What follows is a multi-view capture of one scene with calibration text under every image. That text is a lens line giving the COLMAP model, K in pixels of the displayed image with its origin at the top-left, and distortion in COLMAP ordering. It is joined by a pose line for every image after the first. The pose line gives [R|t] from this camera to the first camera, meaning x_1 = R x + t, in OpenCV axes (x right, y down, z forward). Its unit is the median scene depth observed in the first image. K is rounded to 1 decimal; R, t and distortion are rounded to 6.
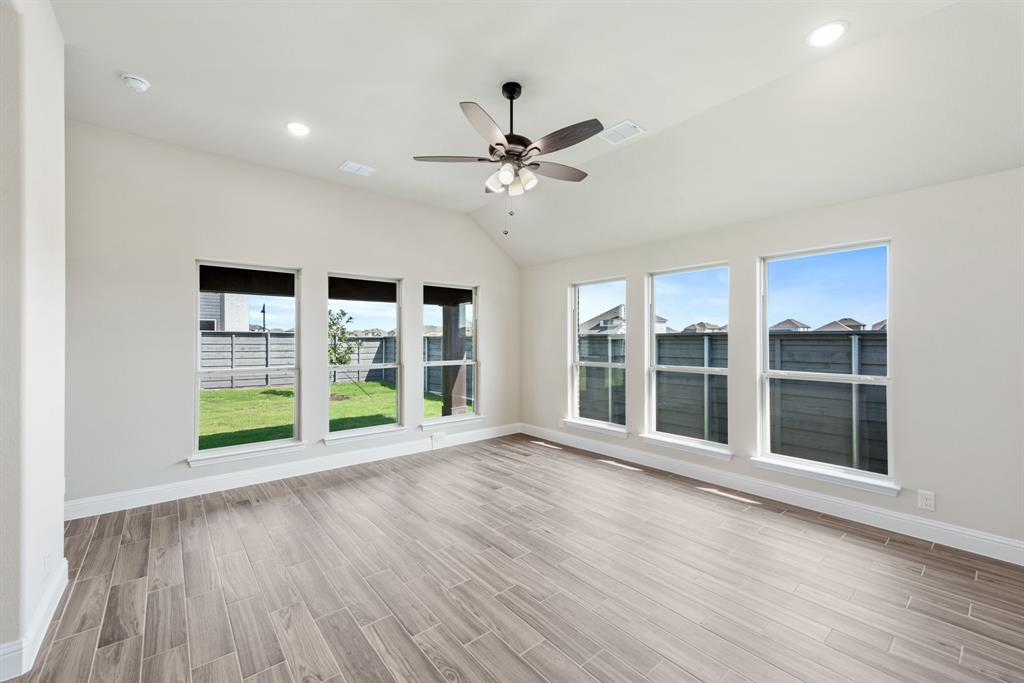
lens RADIAL K [[406.2, 0, 508.7], [0, 406.2, 339.9], [0, 0, 1]] dist [0.007912, -0.000993]
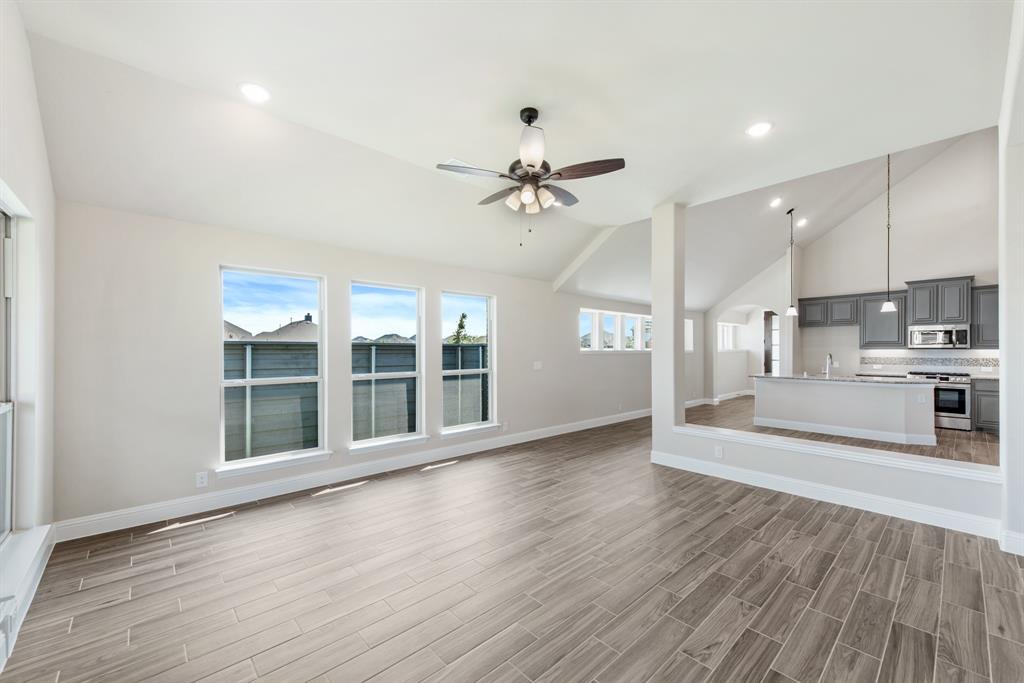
lens RADIAL K [[406.2, 0, 511.9], [0, 406.2, 346.2], [0, 0, 1]] dist [0.007912, -0.000993]
pose [[-0.037537, 0.007109, 0.999270, -0.591404], [0.000896, 0.999975, -0.007080, 0.000630], [-0.999295, 0.000629, -0.037543, 0.601546]]
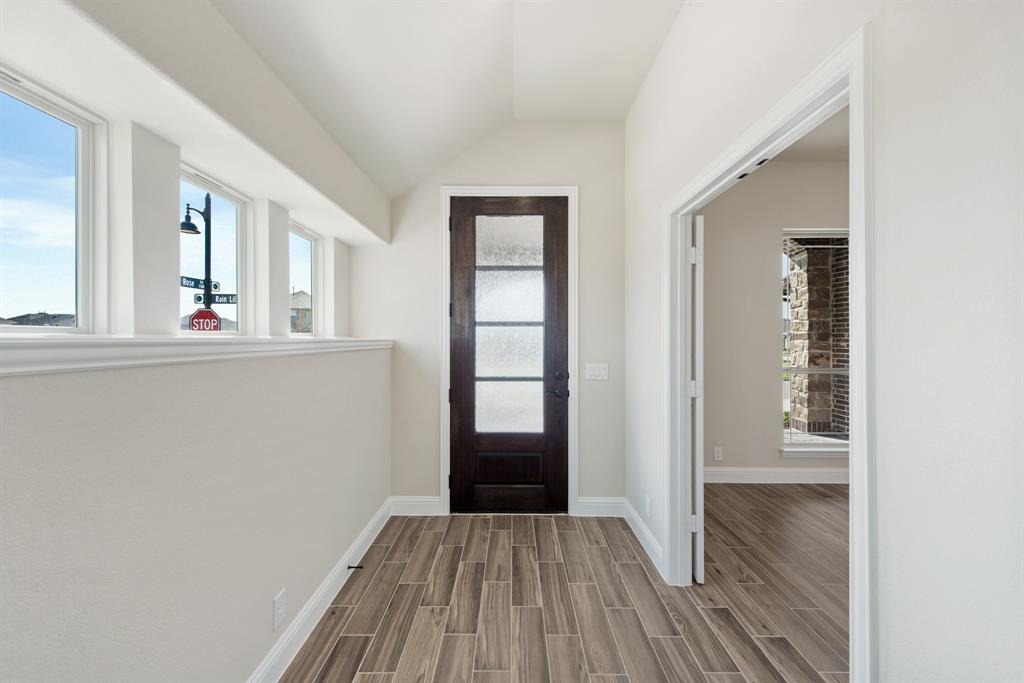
lens RADIAL K [[406.2, 0, 513.0], [0, 406.2, 338.4], [0, 0, 1]] dist [0.007912, -0.000993]
pose [[-0.768293, -0.002751, 0.640092, 1.260674], [-0.001485, 0.999996, 0.002515, -0.000529], [-0.640096, 0.000982, -0.768294, -0.543497]]
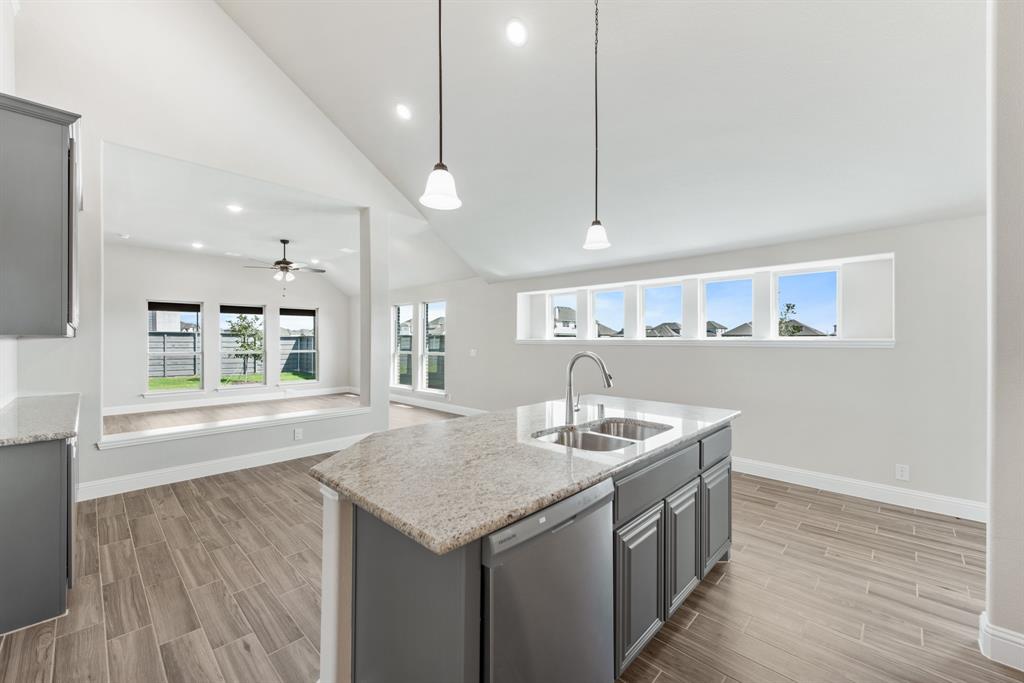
lens RADIAL K [[406.2, 0, 510.9], [0, 406.2, 340.4], [0, 0, 1]] dist [0.007912, -0.000993]
pose [[0.993975, -0.001631, 0.109594, 0.647039], [0.001087, 0.999987, 0.005026, 0.002177], [-0.109601, -0.004877, 0.993964, -0.967483]]
